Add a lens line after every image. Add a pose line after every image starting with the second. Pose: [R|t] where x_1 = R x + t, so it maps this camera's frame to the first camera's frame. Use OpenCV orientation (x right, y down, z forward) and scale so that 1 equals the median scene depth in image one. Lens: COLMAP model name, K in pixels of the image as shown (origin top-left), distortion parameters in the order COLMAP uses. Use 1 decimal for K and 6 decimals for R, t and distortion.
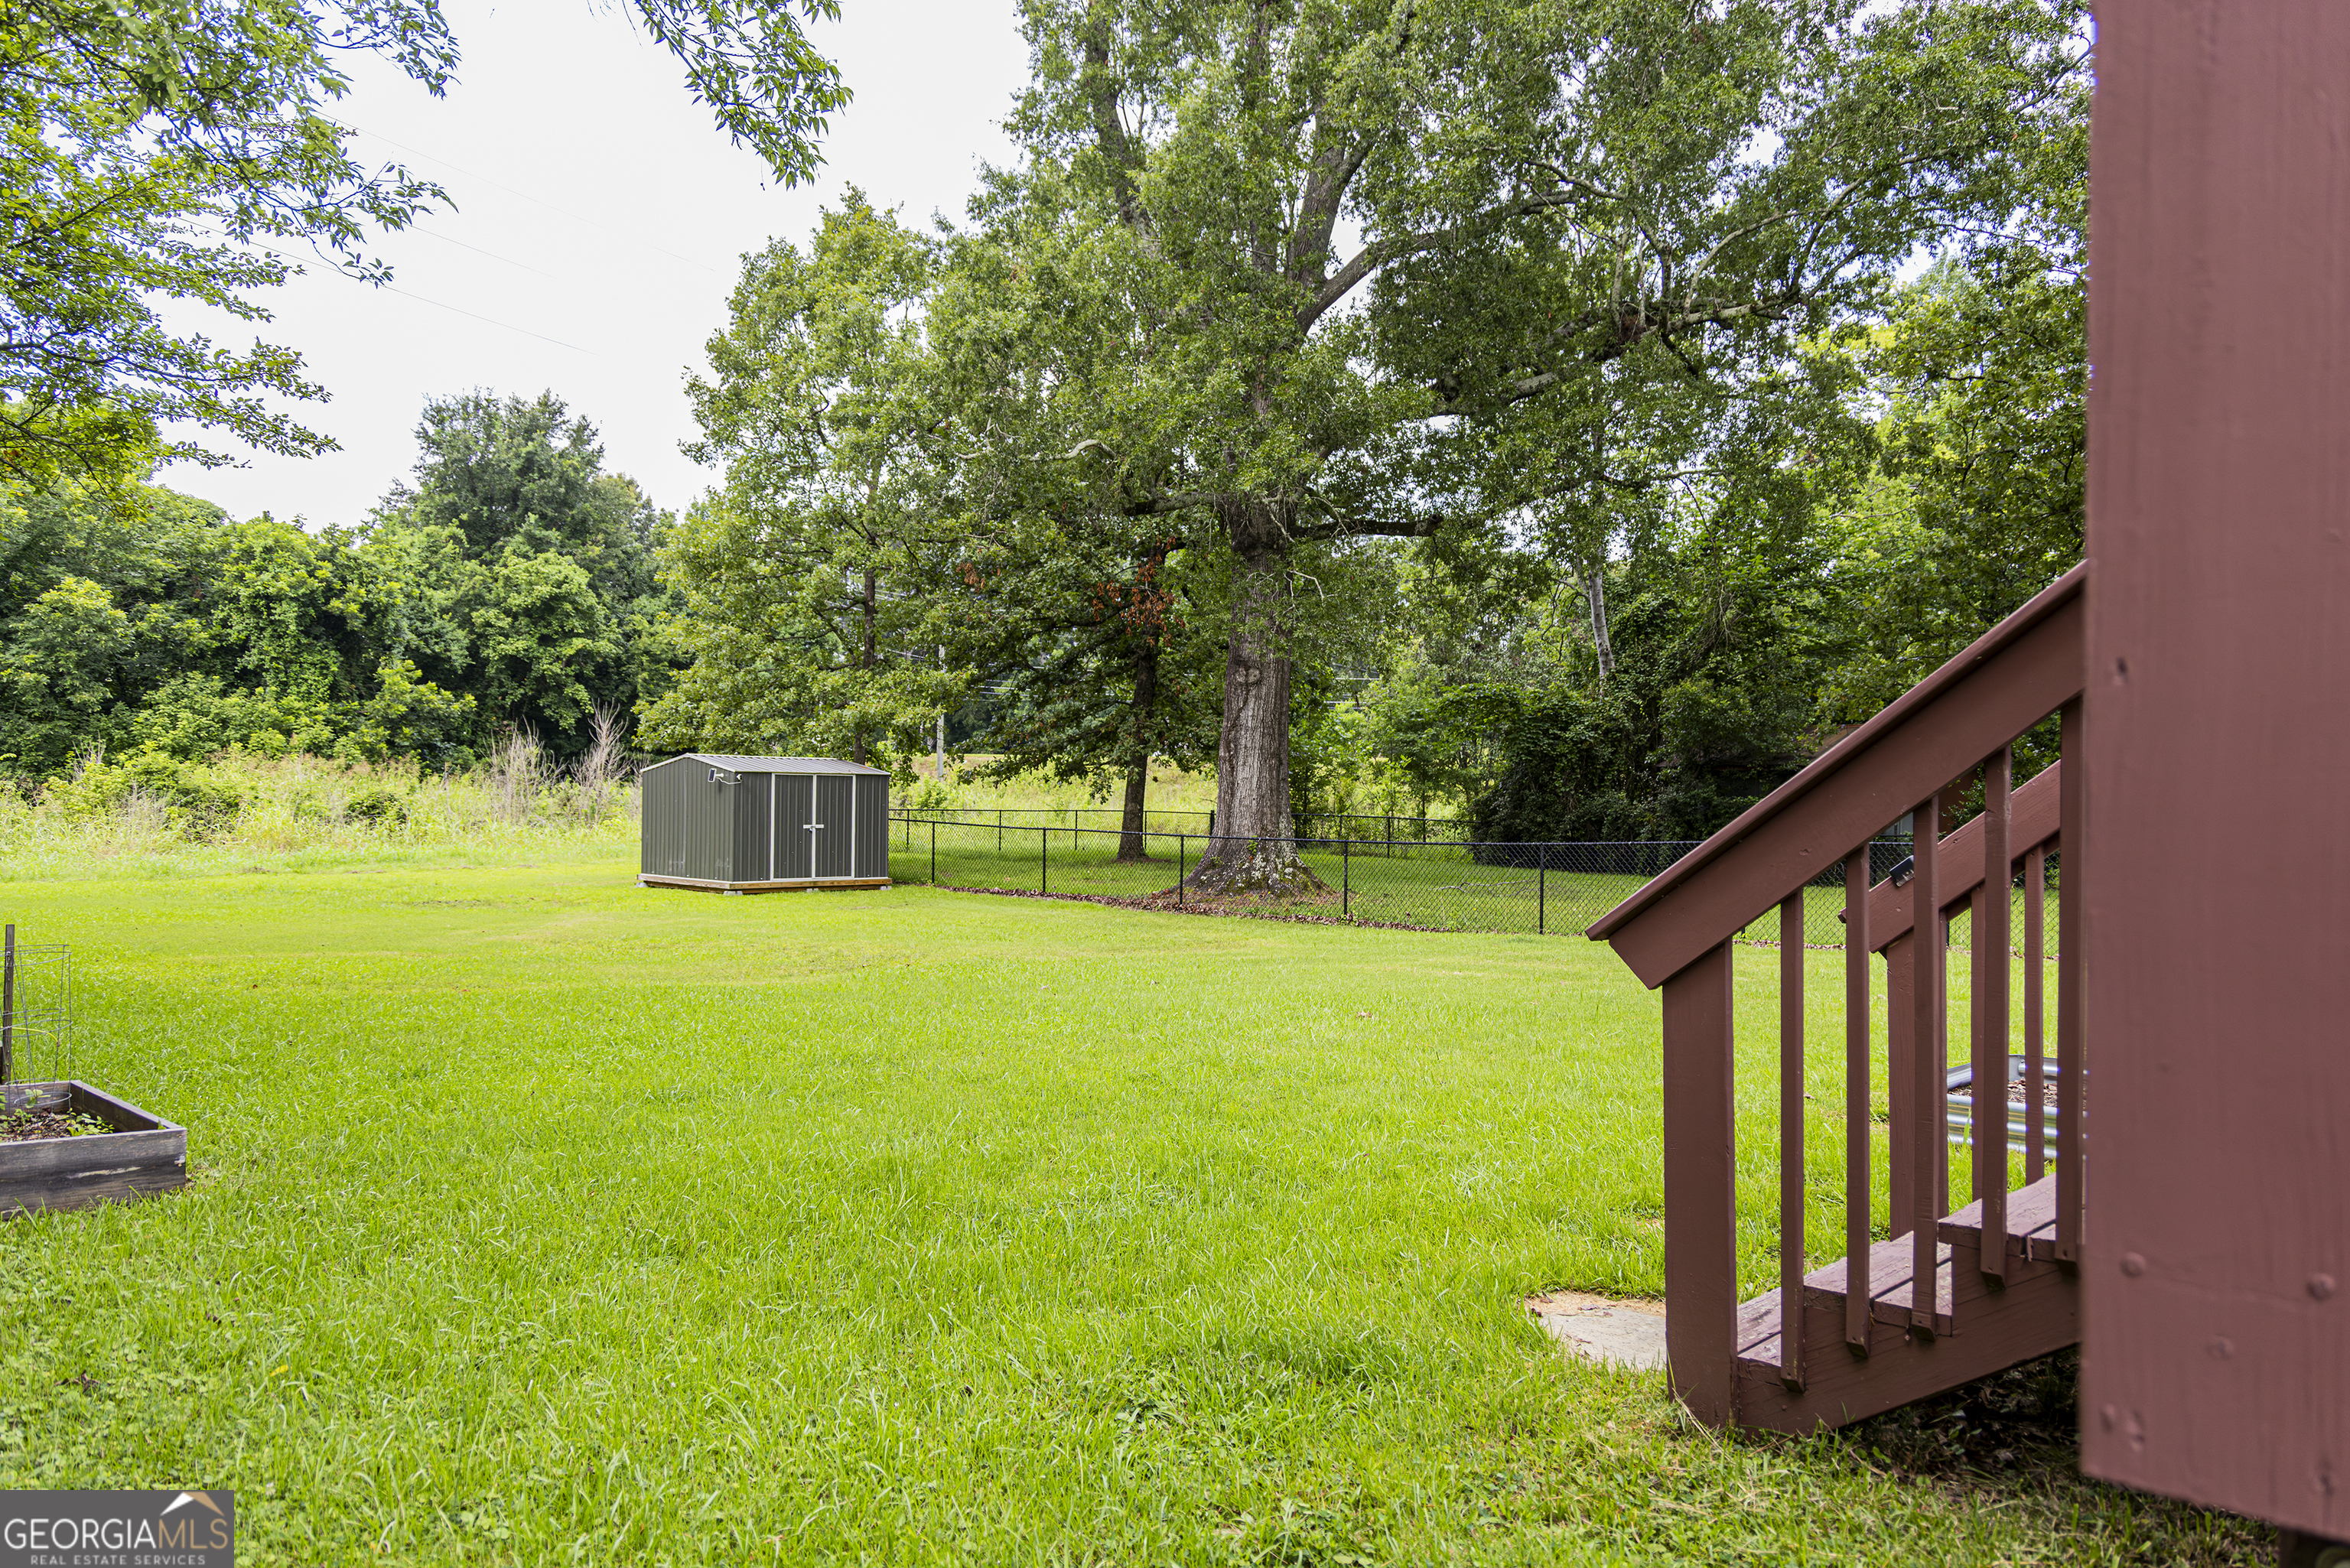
lens RADIAL K [[1647.9, 0, 1175.0], [0, 1647.9, 784.0], [0, 0, 1]] dist [-0.004038, 0.002356]
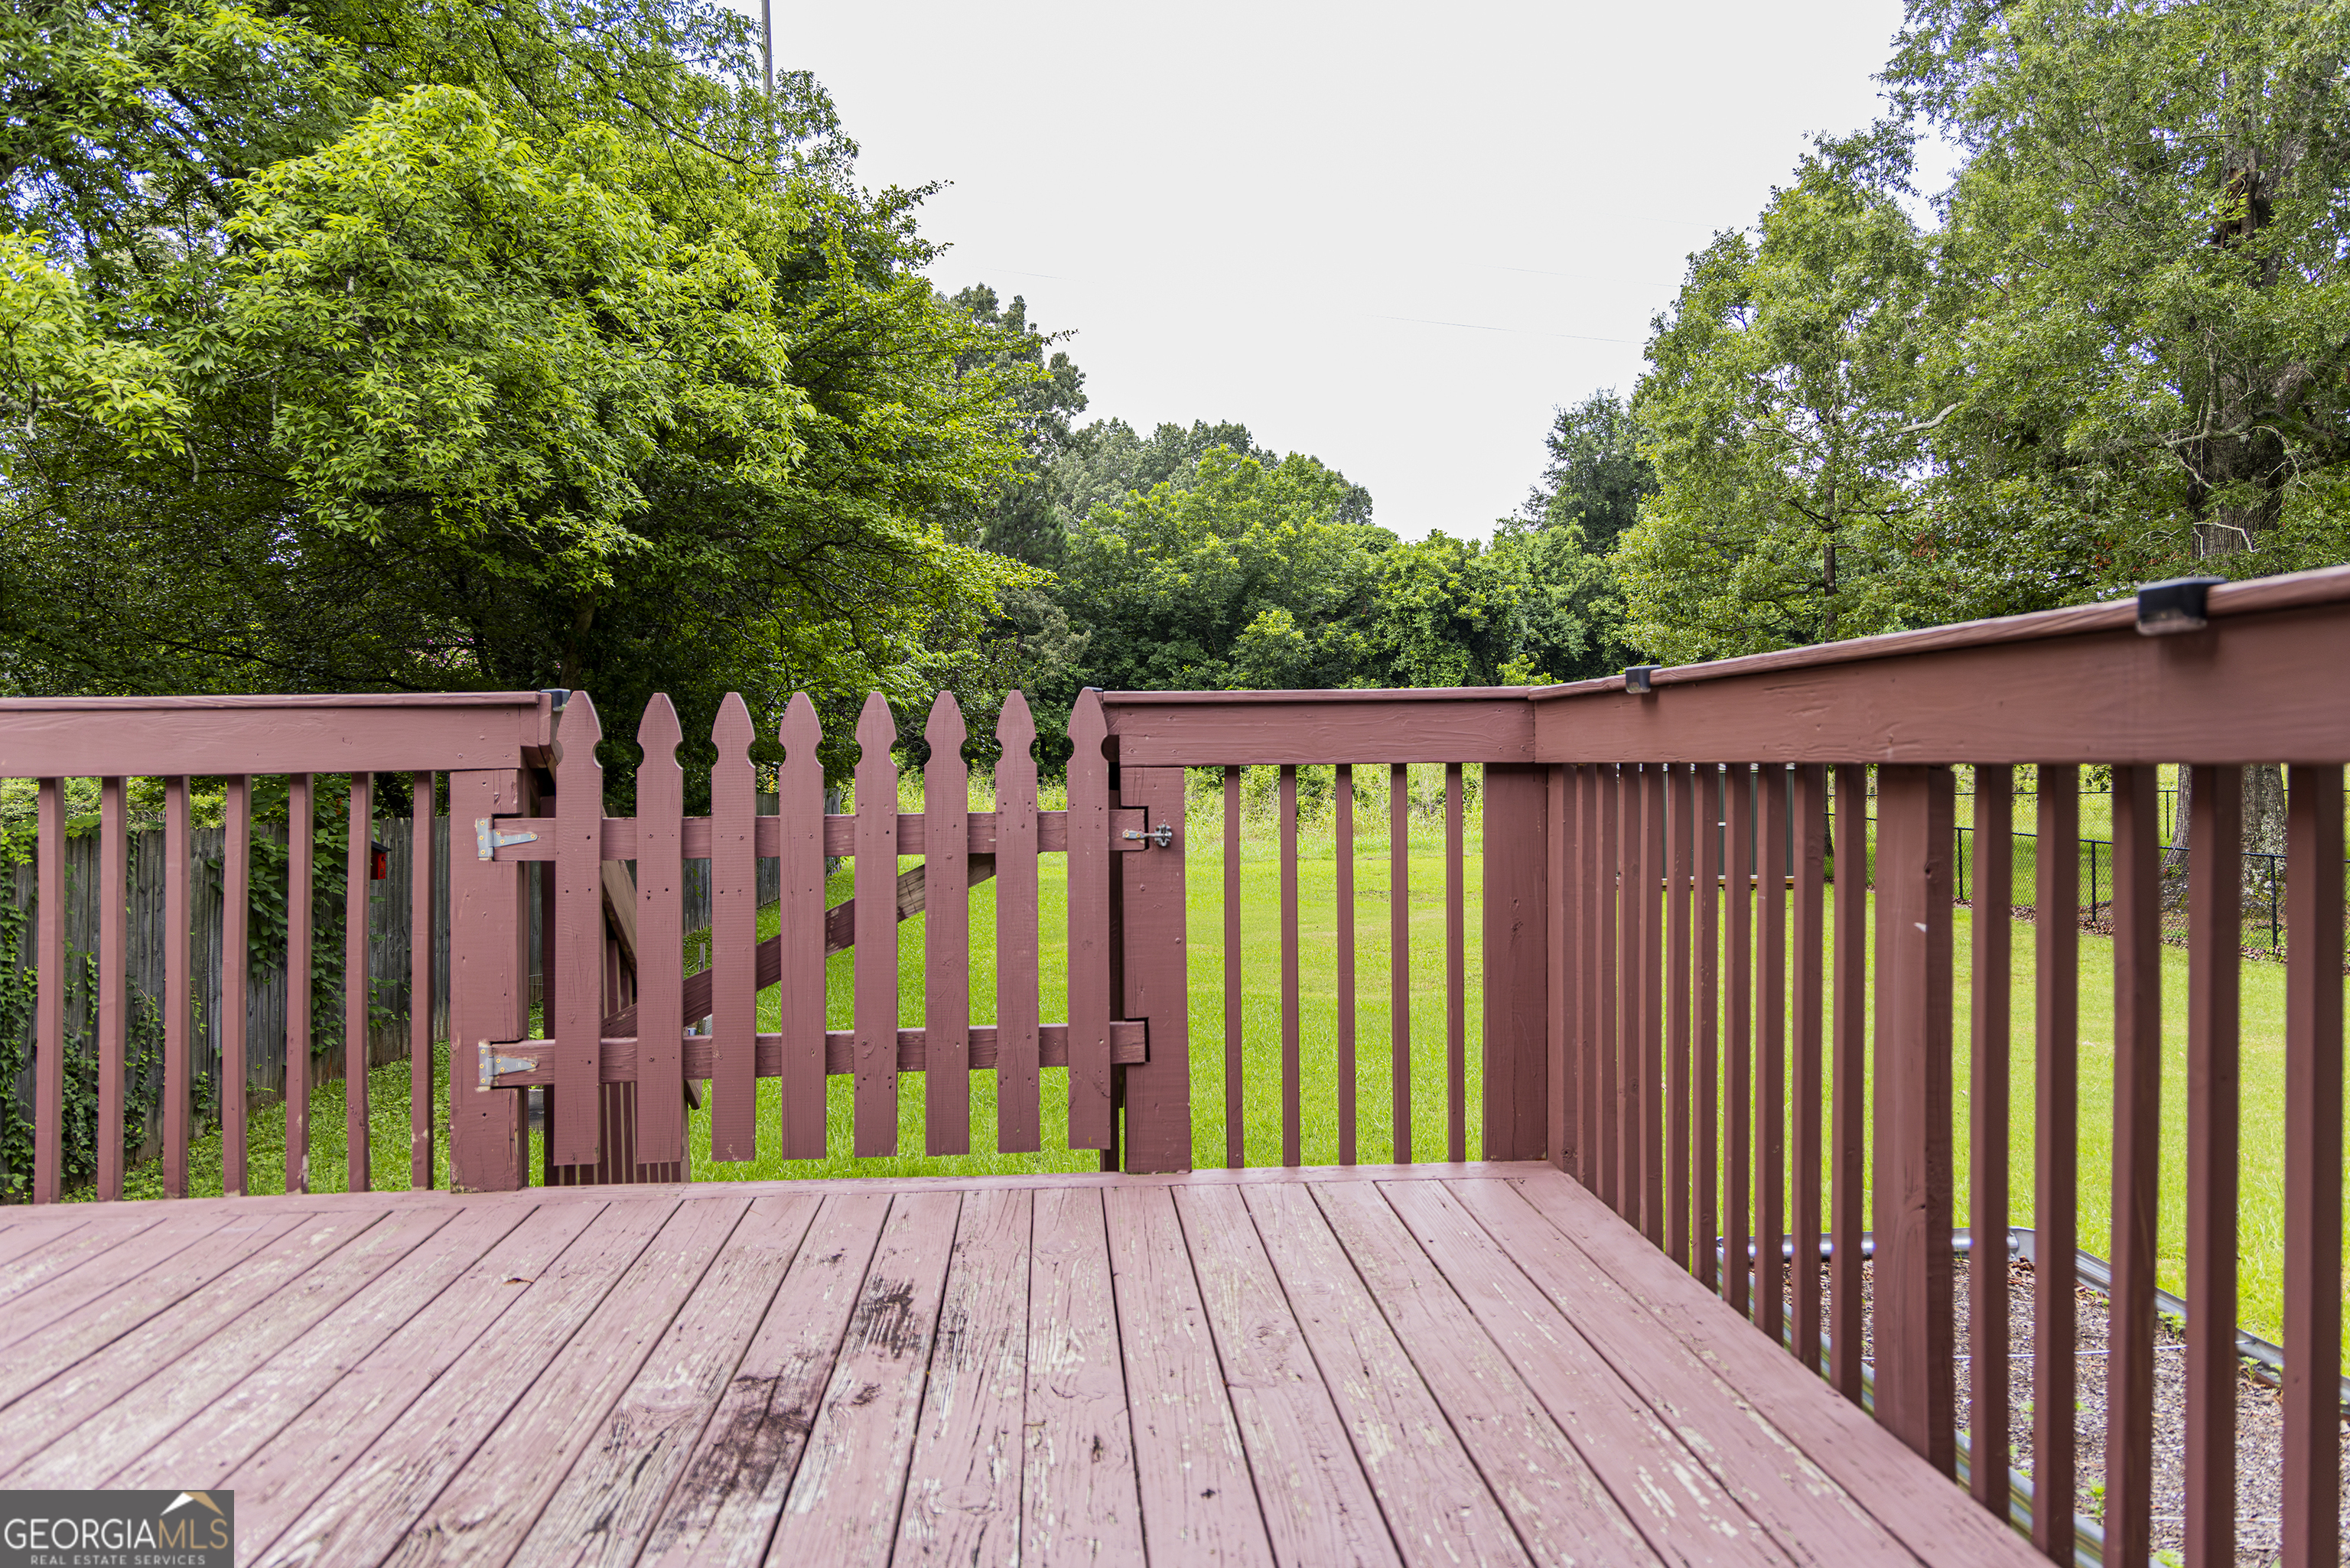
lens RADIAL K [[1647.9, 0, 1175.0], [0, 1647.9, 784.0], [0, 0, 1]] dist [-0.004038, 0.002356]
pose [[0.739563, -0.012681, -0.672968, 0.111412], [0.032013, 0.999354, 0.016350, -0.013100], [0.672326, -0.033636, 0.739491, 0.013255]]
